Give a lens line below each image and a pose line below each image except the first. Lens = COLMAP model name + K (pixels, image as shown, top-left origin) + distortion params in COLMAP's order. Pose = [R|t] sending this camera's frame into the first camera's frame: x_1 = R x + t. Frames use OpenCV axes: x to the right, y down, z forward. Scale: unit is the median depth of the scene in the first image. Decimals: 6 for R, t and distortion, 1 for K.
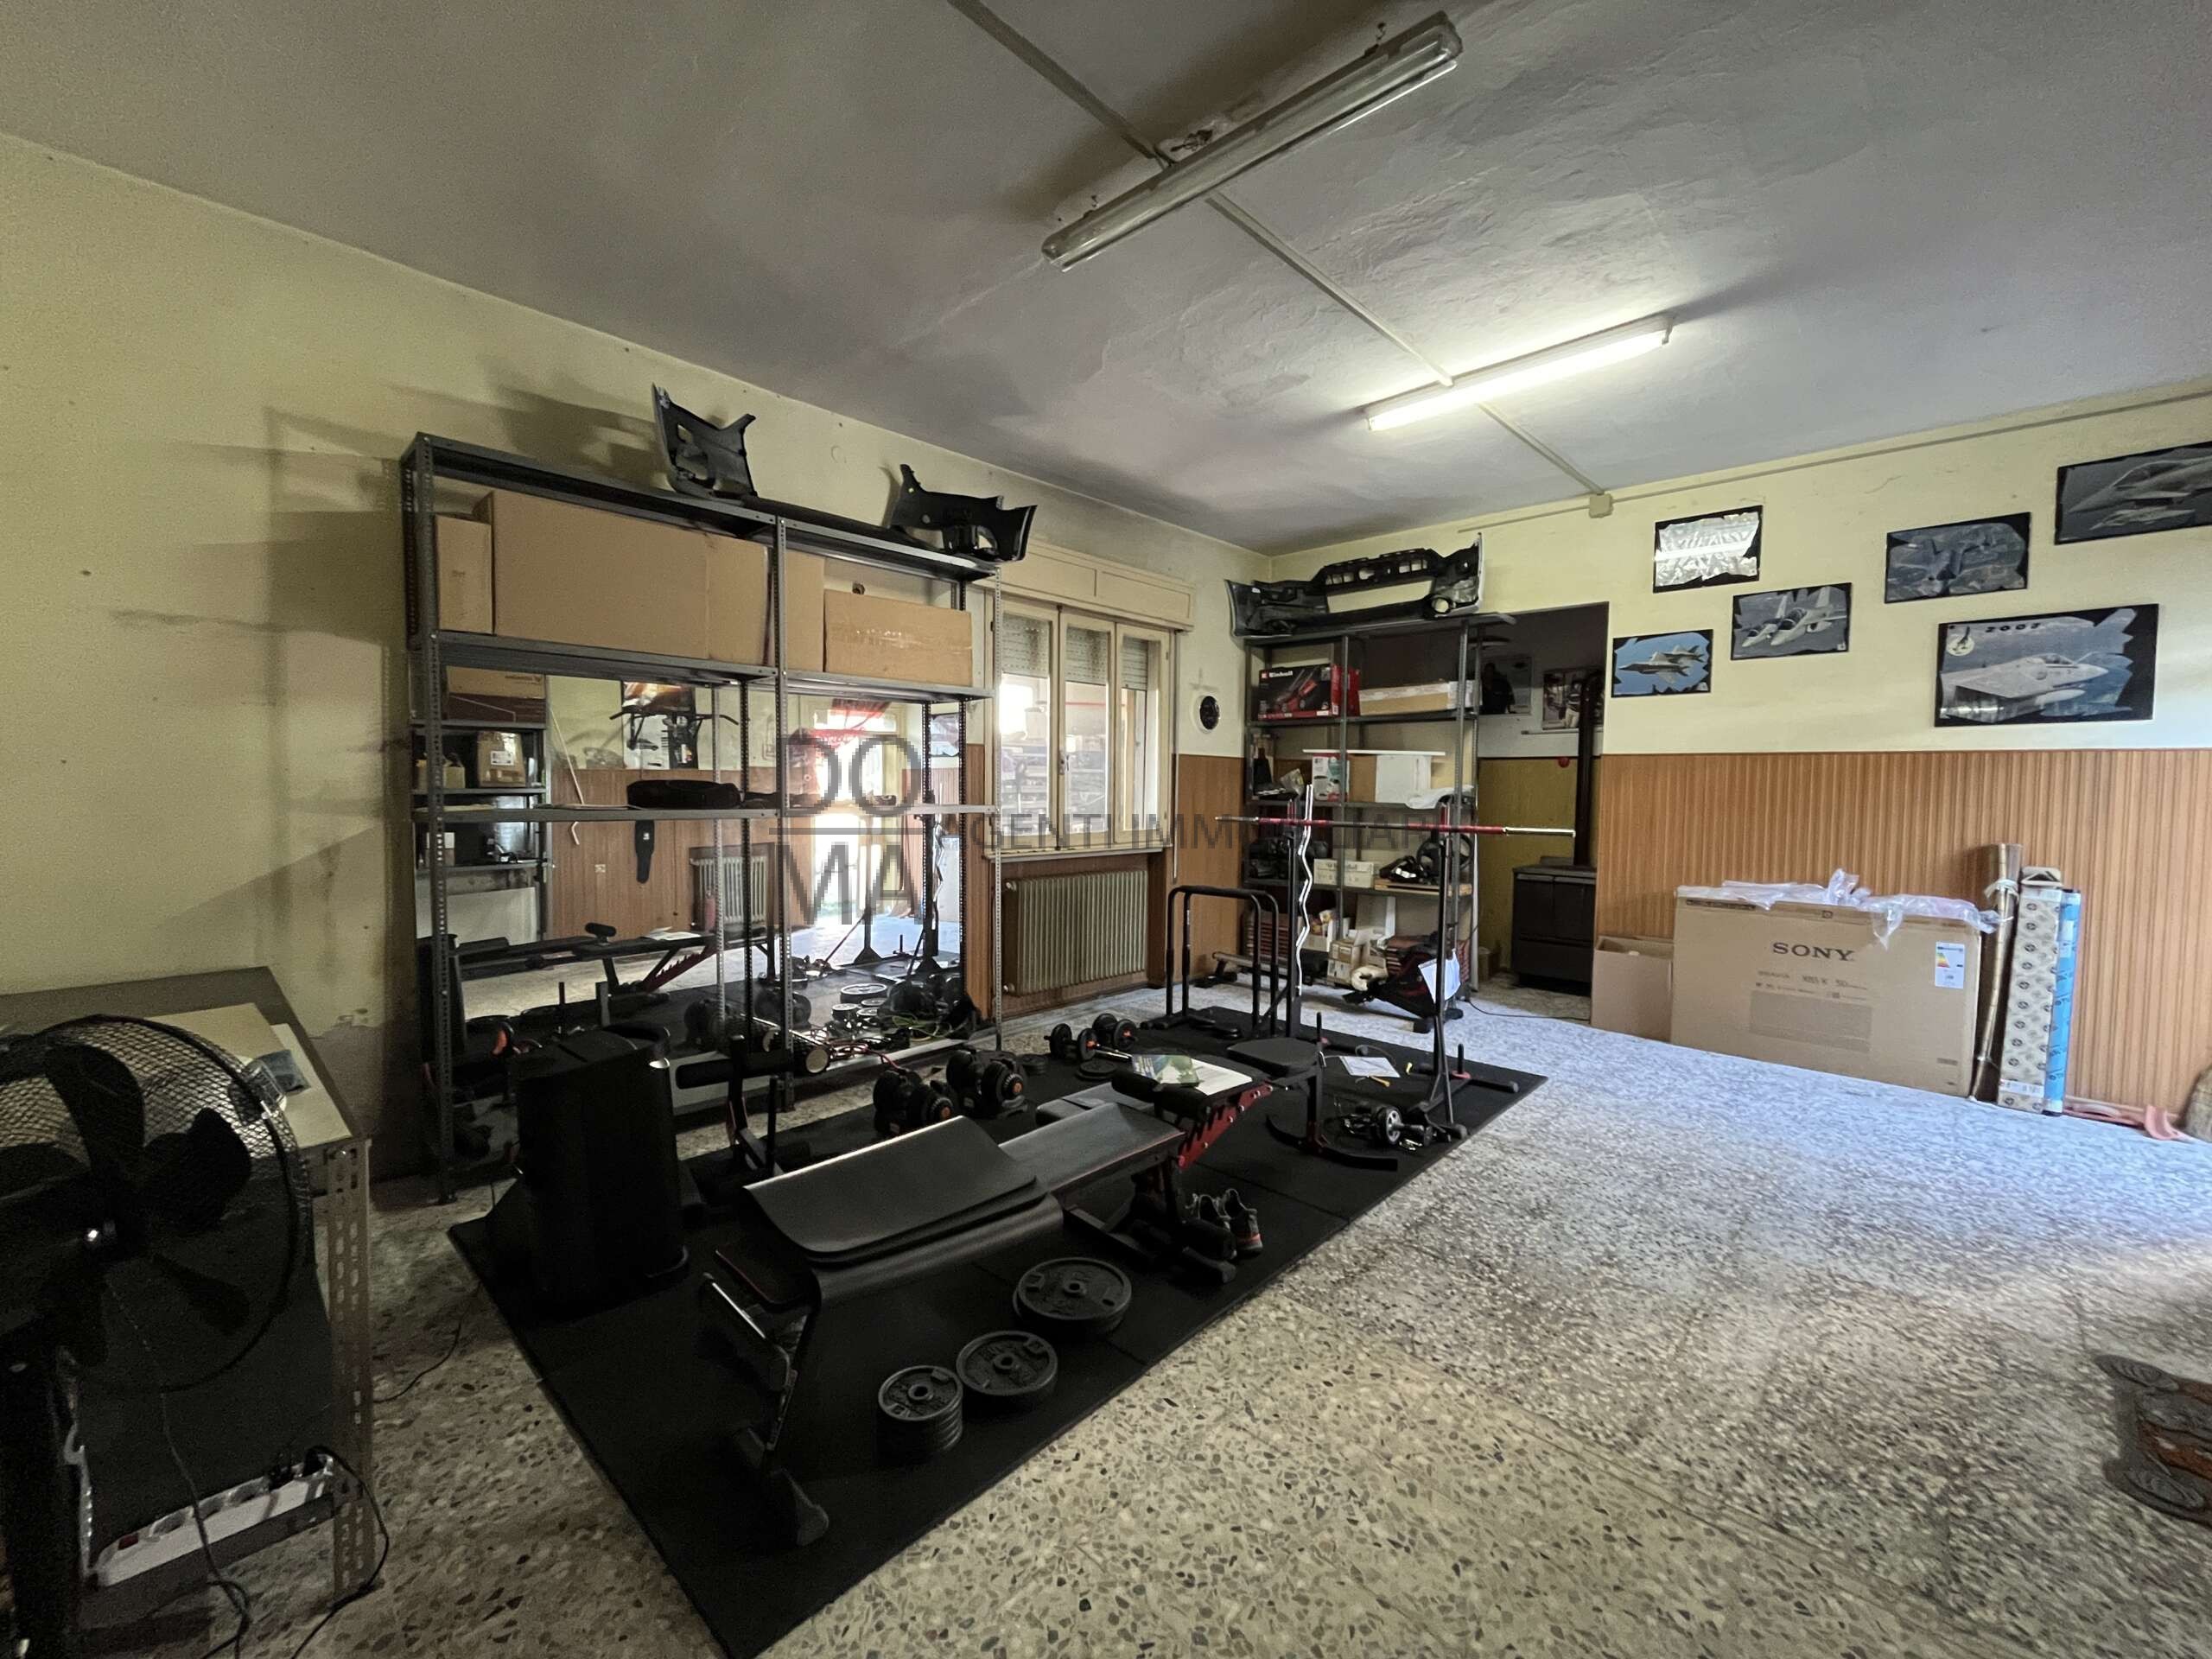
lens RADIAL K [[895.0, 0, 1105.1], [0, 895.0, 824.5], [0, 0, 1]] dist [-0.001188, -0.000234]
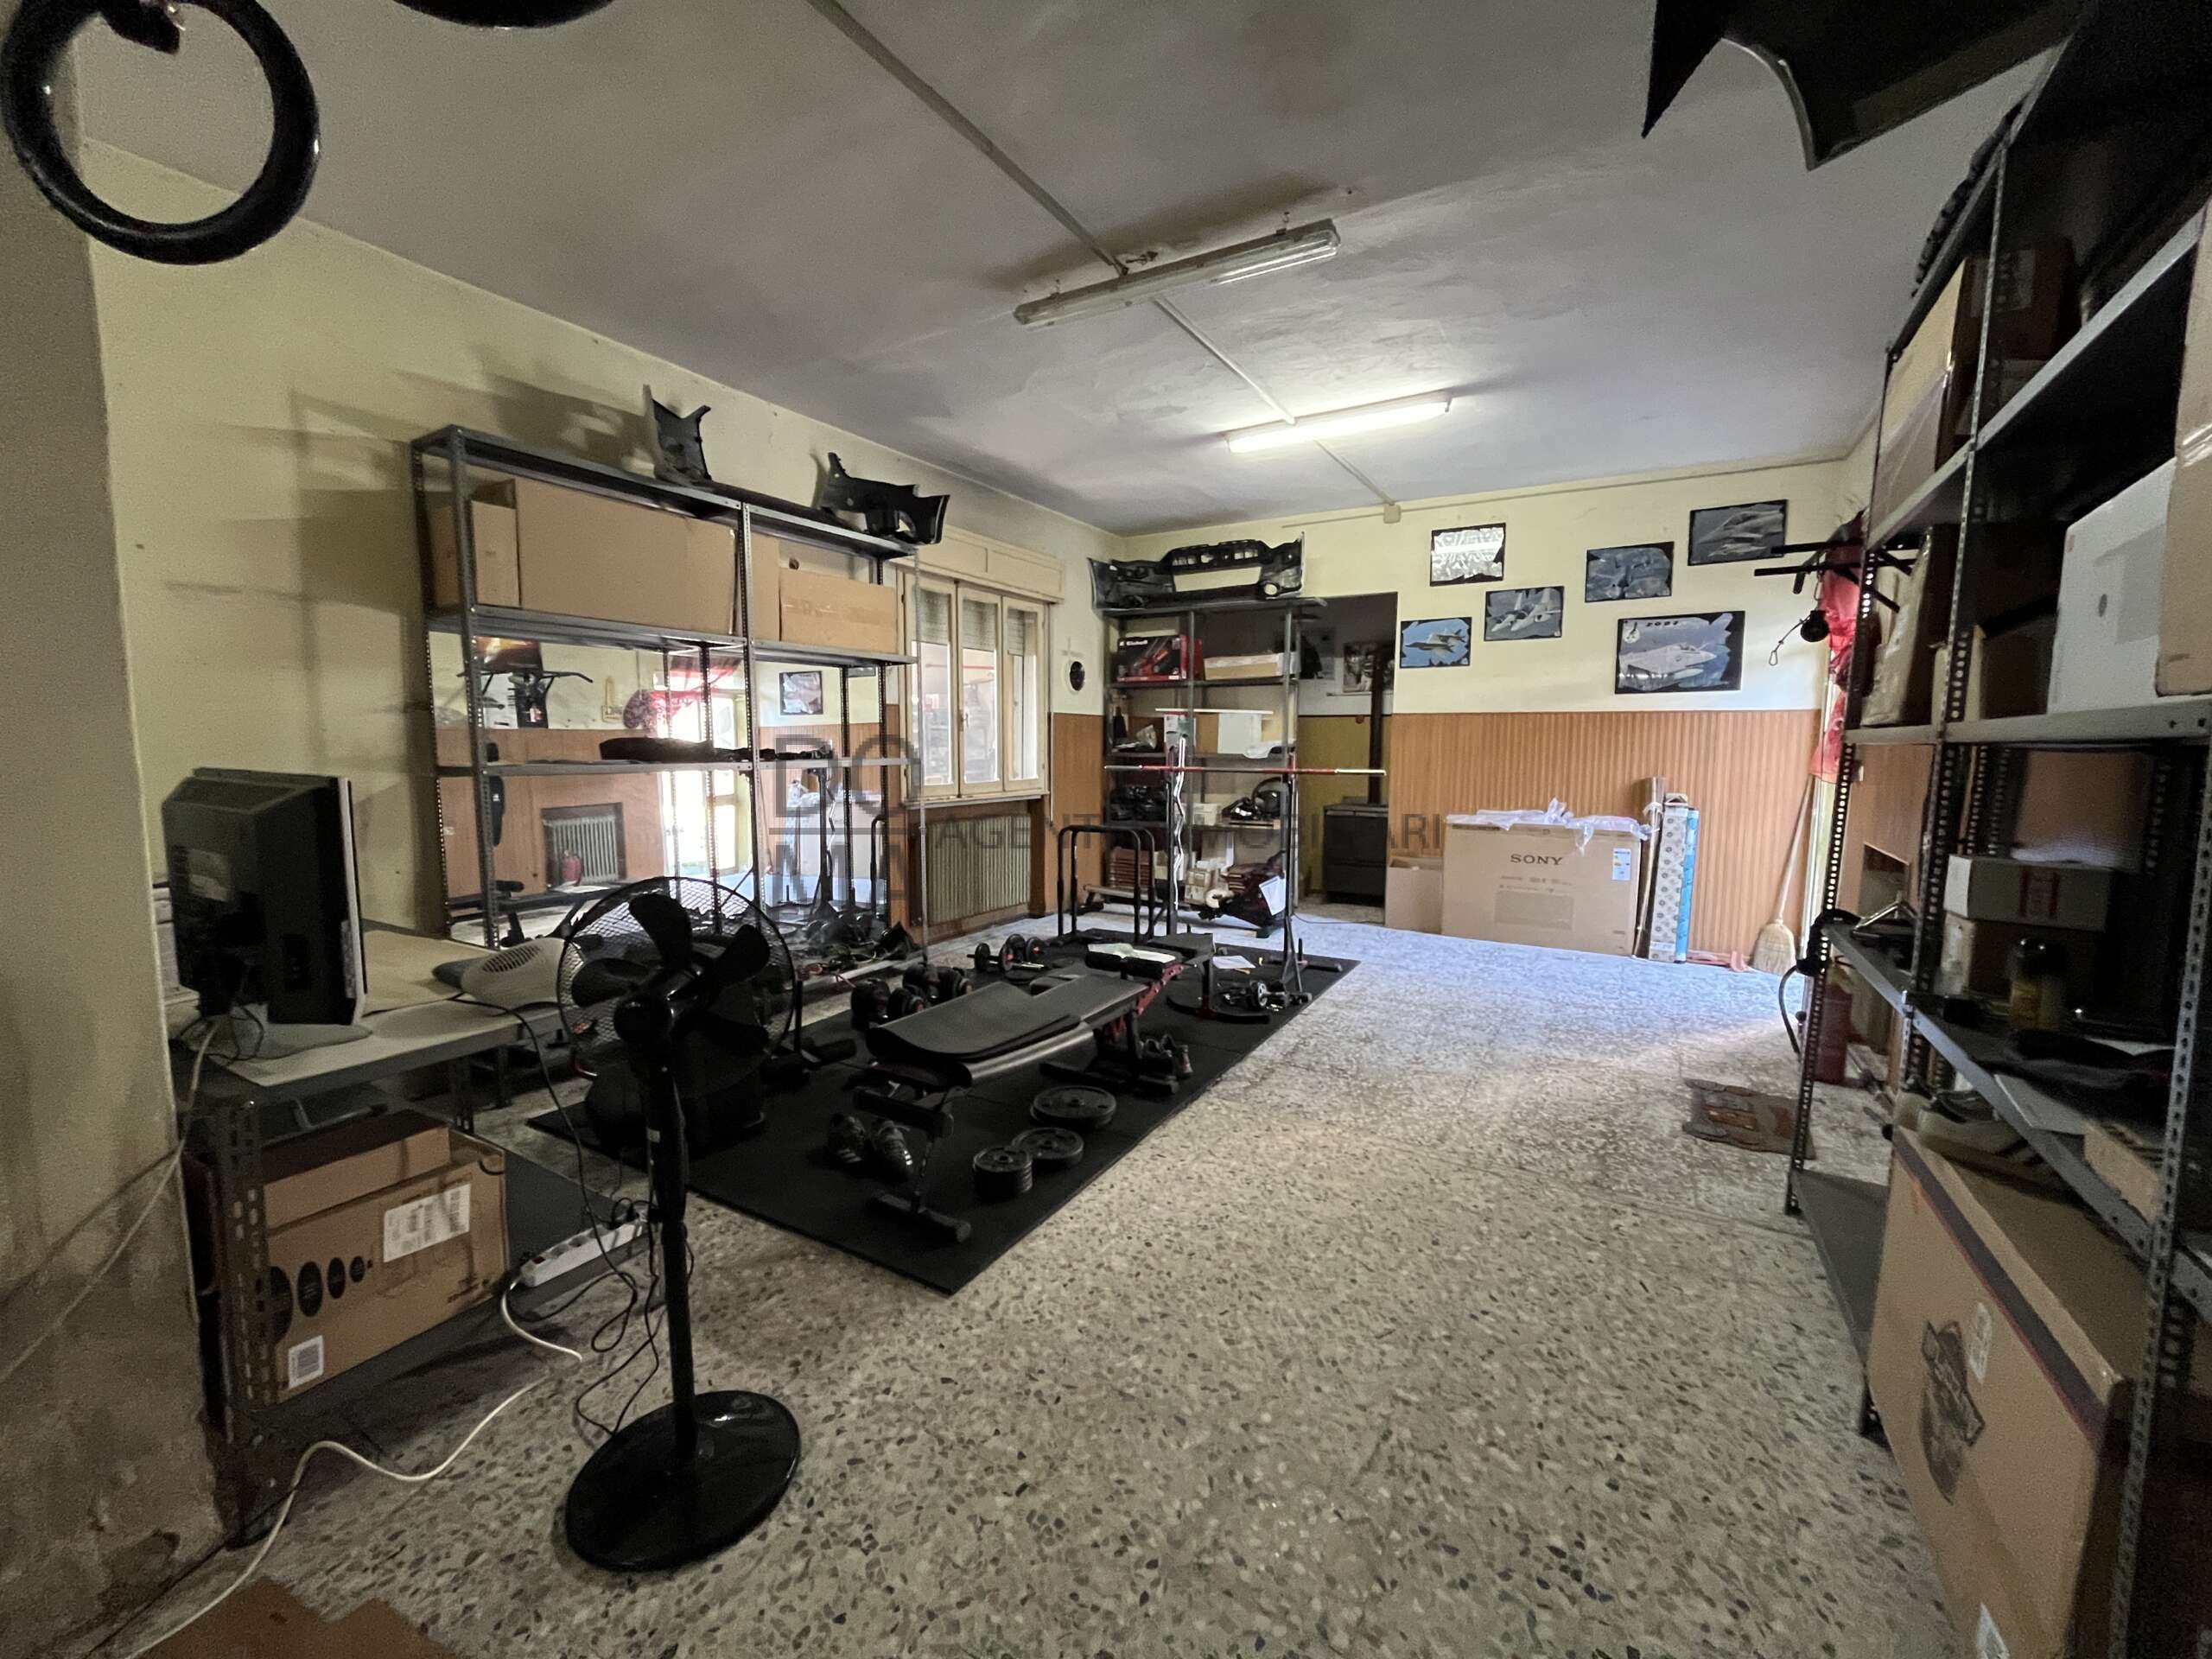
lens RADIAL K [[895.0, 0, 1105.1], [0, 895.0, 824.5], [0, 0, 1]] dist [-0.001188, -0.000234]
pose [[0.975247, -0.027161, 0.219446, -0.162483], [0.016450, 0.998589, 0.050494, 0.010615], [-0.220508, -0.045635, 0.974317, -0.198546]]
